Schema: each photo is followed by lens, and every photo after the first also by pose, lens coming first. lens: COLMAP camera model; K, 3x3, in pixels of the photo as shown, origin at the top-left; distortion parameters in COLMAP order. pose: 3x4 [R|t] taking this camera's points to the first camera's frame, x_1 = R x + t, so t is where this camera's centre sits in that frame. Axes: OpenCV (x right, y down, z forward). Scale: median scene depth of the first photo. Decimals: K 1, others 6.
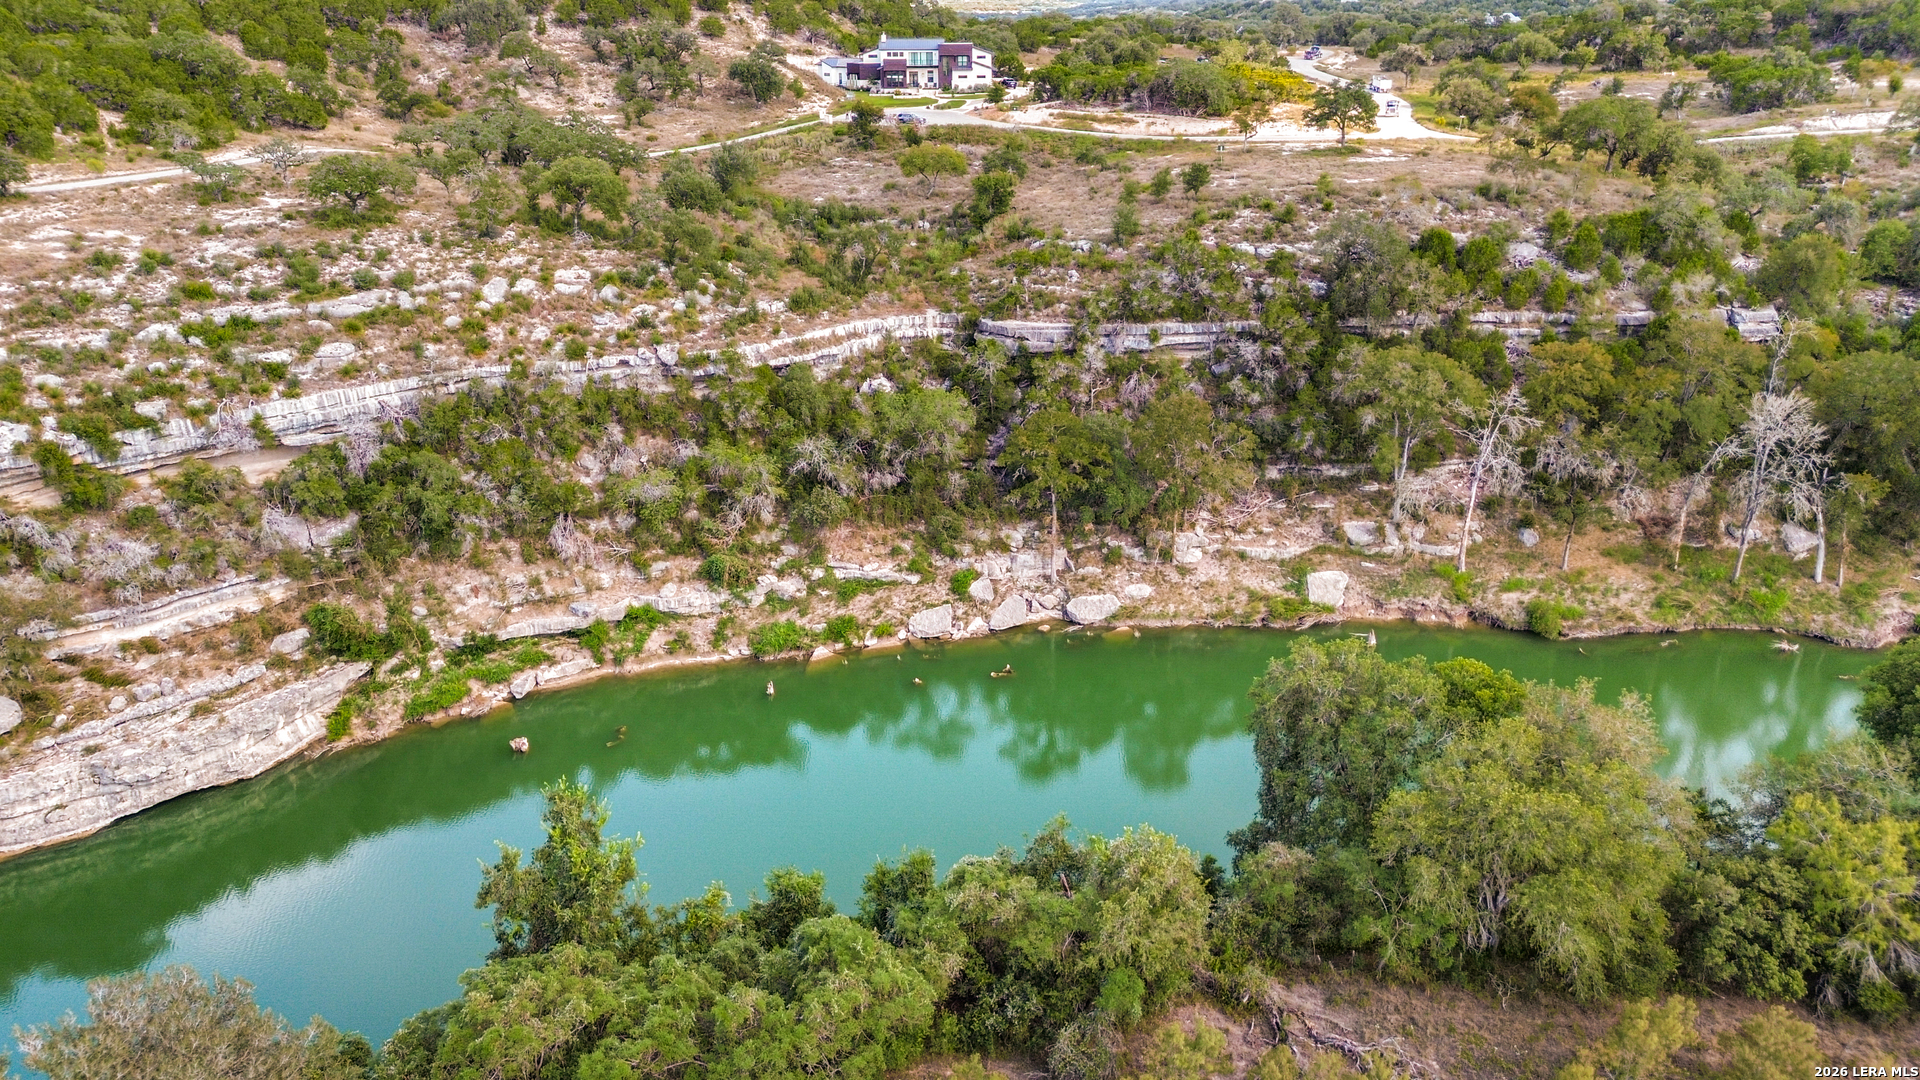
lens RADIAL K [[1359.4, 0, 965.6], [0, 1359.4, 539.4], [0, 0, 1]] dist [0.087735, -0.091021]
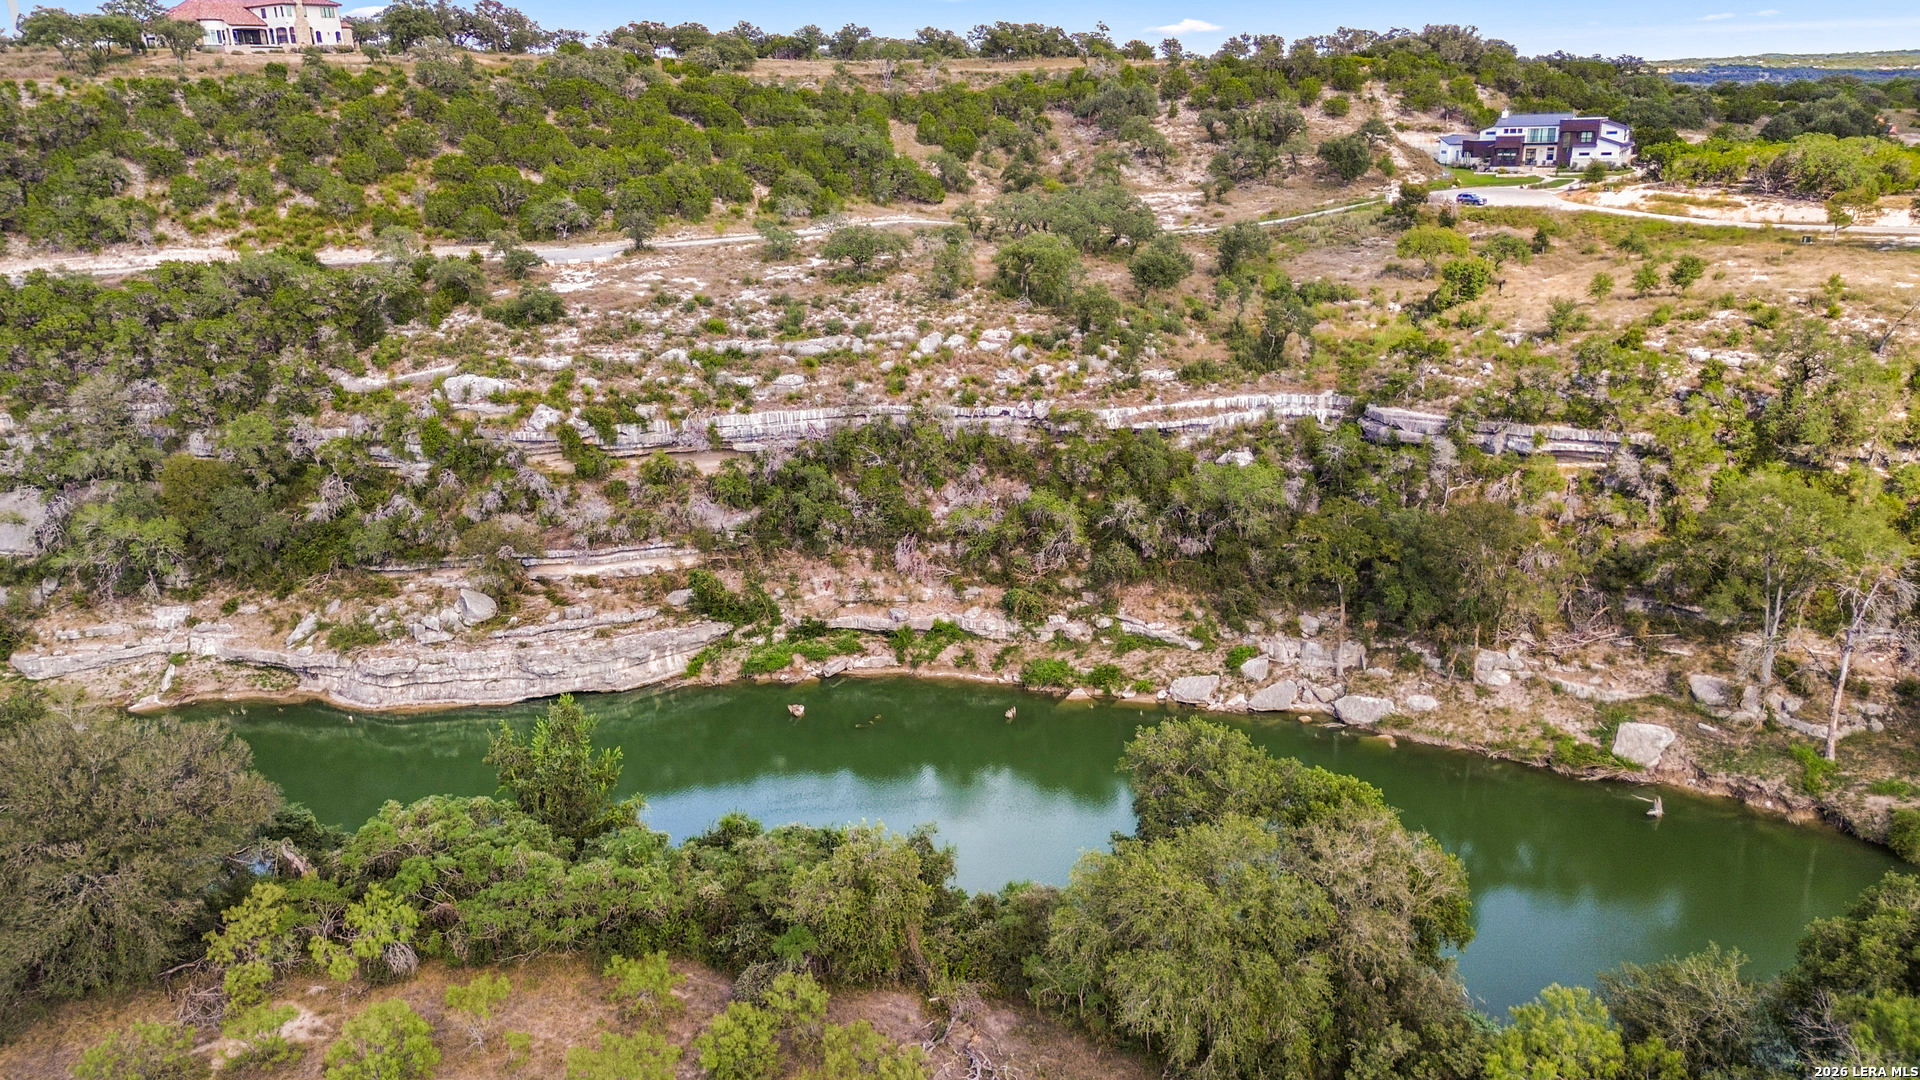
lens RADIAL K [[1390.4, 0, 972.6], [0, 1390.4, 541.0], [0, 0, 1]] dist [0.089762, -0.083548]
pose [[0.852612, 0.143329, -0.502503, 0.337256], [-0.169048, 0.985591, -0.005709, -0.014040], [0.494444, 0.089815, 0.864557, 0.001871]]
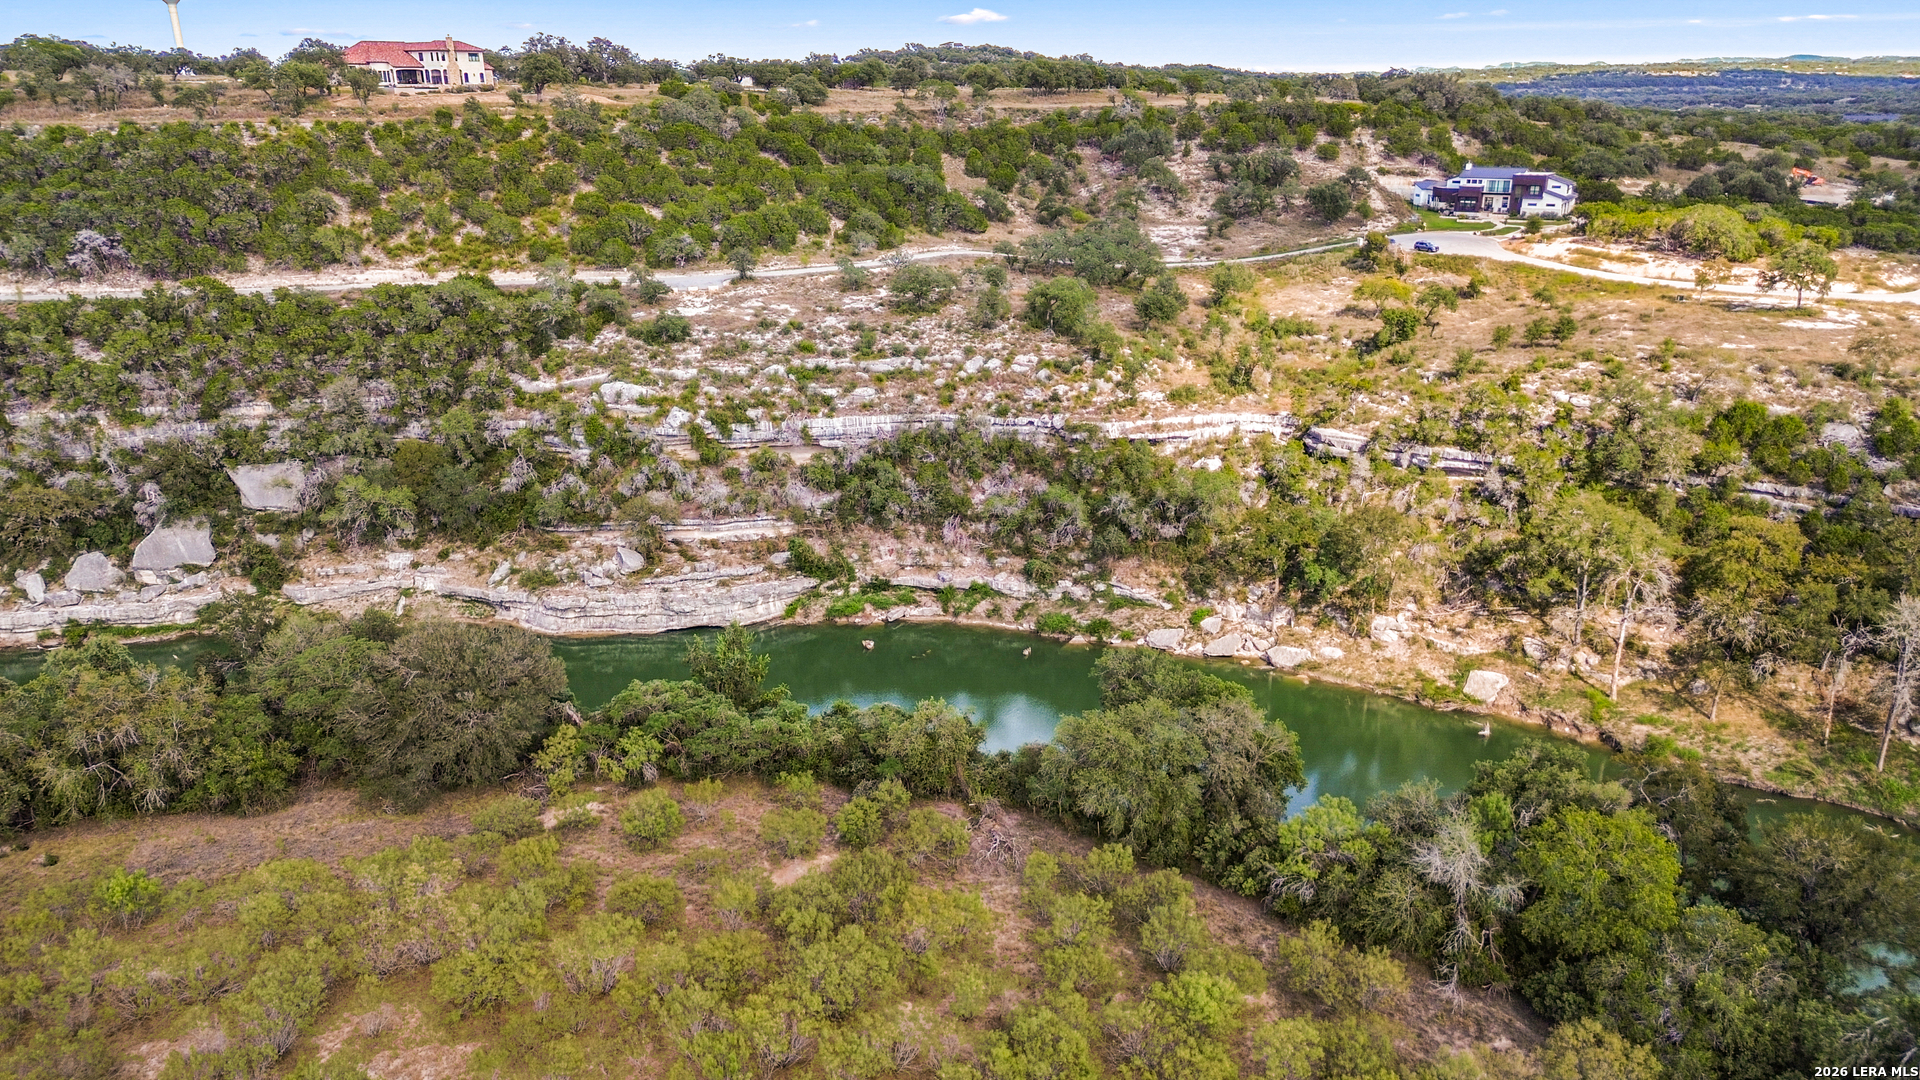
lens RADIAL K [[1345.8, 0, 966.2], [0, 1345.8, 542.6], [0, 0, 1]] dist [0.088035, -0.095428]
pose [[0.834600, 0.180594, -0.520412, 0.486837], [-0.198292, 0.979895, 0.022039, -0.023015], [0.513930, 0.084800, 0.853631, -0.262450]]
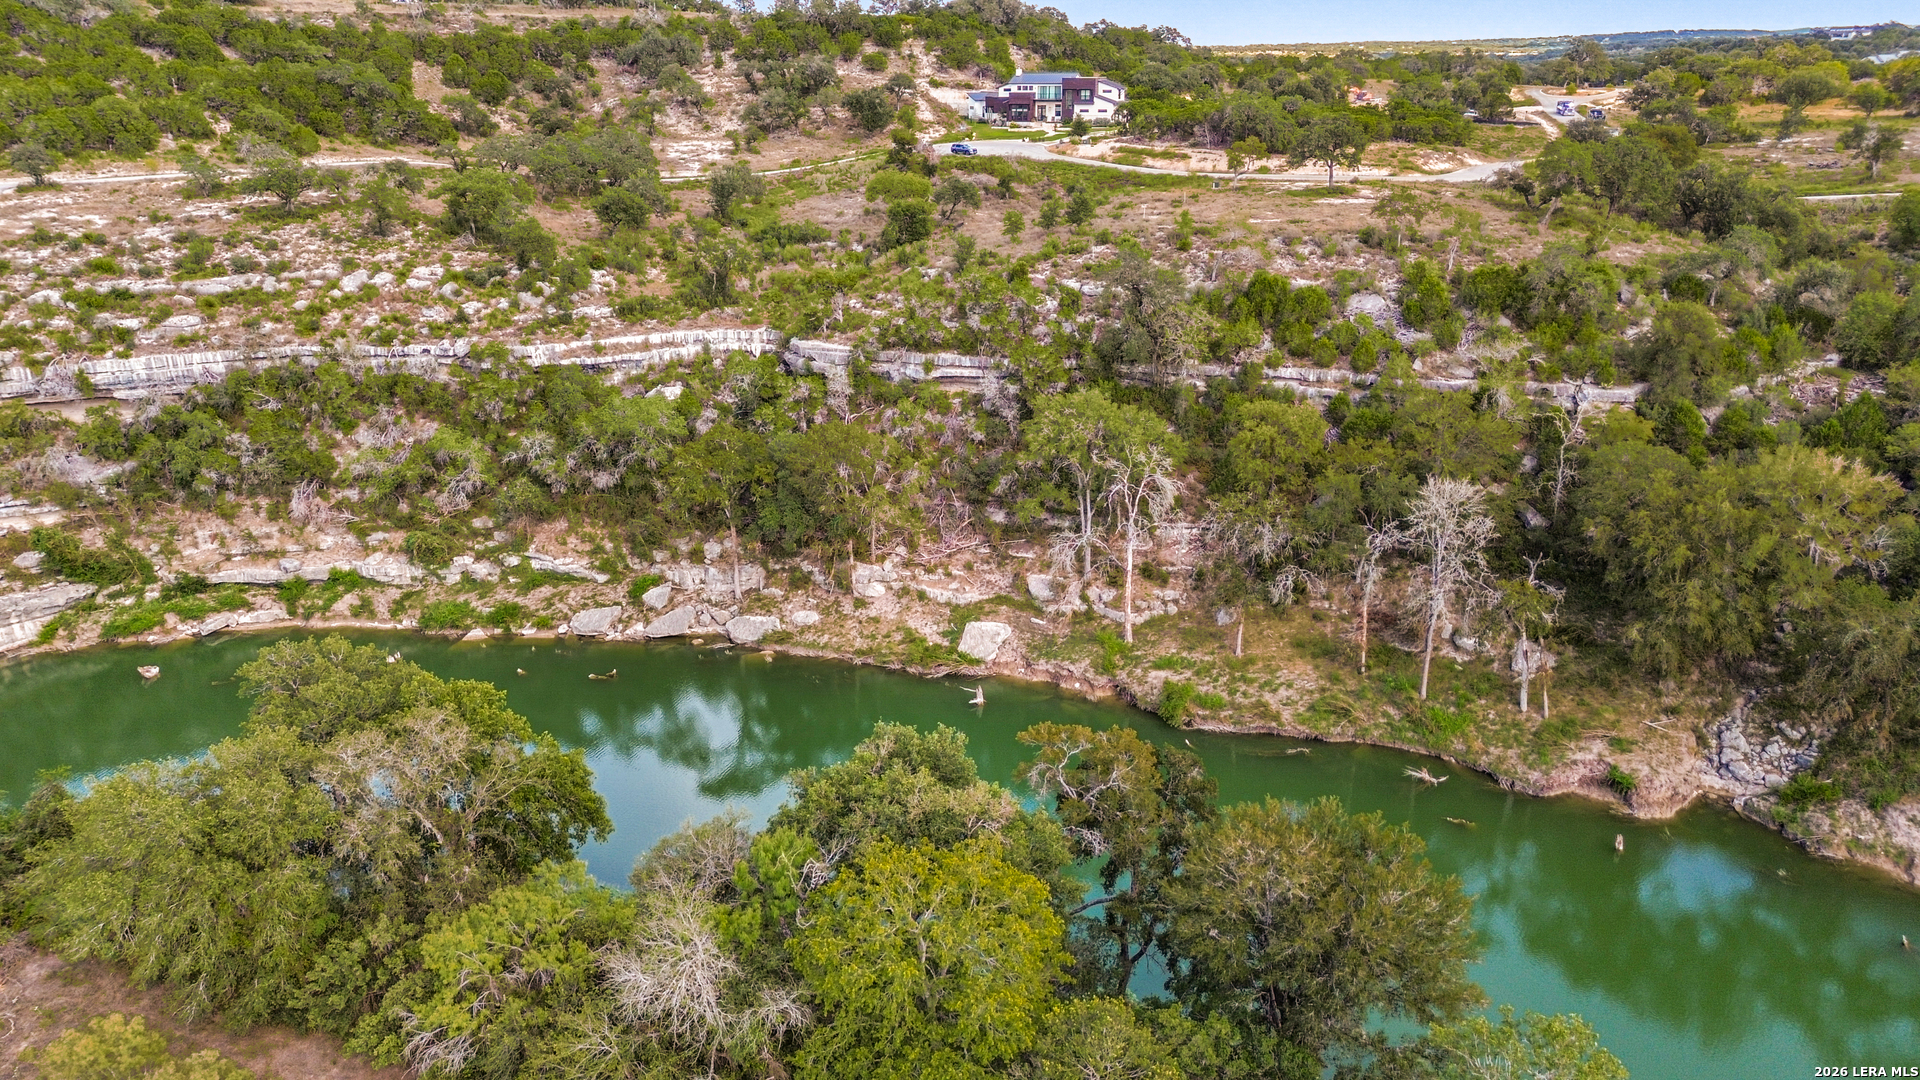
lens RADIAL K [[1359.4, 0, 965.6], [0, 1359.4, 539.4], [0, 0, 1]] dist [0.087735, -0.091021]
pose [[0.943208, 0.110875, -0.313154, 0.542118], [-0.119931, 0.992734, -0.009742, -0.022641], [0.309799, 0.046746, 0.949652, 0.104998]]
